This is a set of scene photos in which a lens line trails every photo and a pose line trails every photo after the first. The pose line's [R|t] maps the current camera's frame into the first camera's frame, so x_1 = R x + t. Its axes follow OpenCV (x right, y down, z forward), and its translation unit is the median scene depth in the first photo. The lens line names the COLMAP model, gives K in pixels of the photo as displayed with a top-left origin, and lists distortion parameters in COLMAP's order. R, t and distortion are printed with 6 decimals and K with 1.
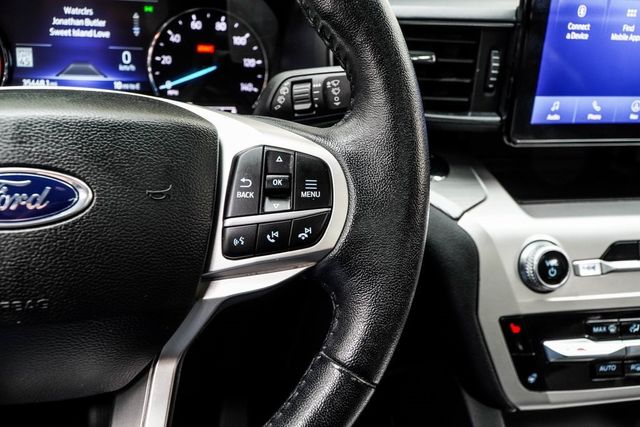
lens RADIAL K [[673.0, 0, 306.7], [0, 673.0, 213.8], [0, 0, 1]] dist [0.048690, 0.000000]
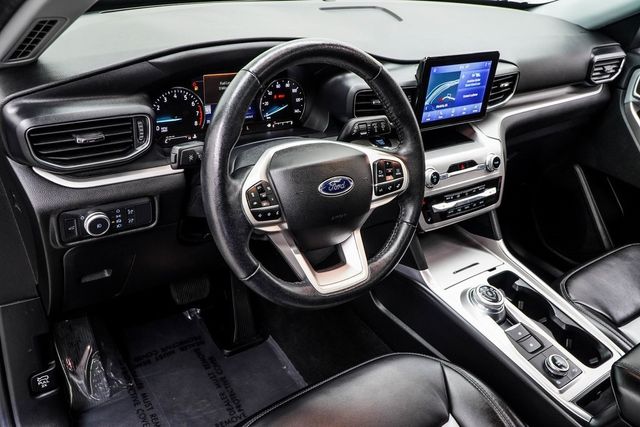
lens RADIAL K [[546.4, 0, 314.4], [0, 546.4, 215.0], [0, 0, 1]] dist [0.034898, -0.047701]
pose [[0.921804, -0.153073, 0.356154, -0.845358], [0.085160, 0.976256, 0.199176, -0.245064], [-0.378186, -0.153271, 0.912953, -0.801067]]
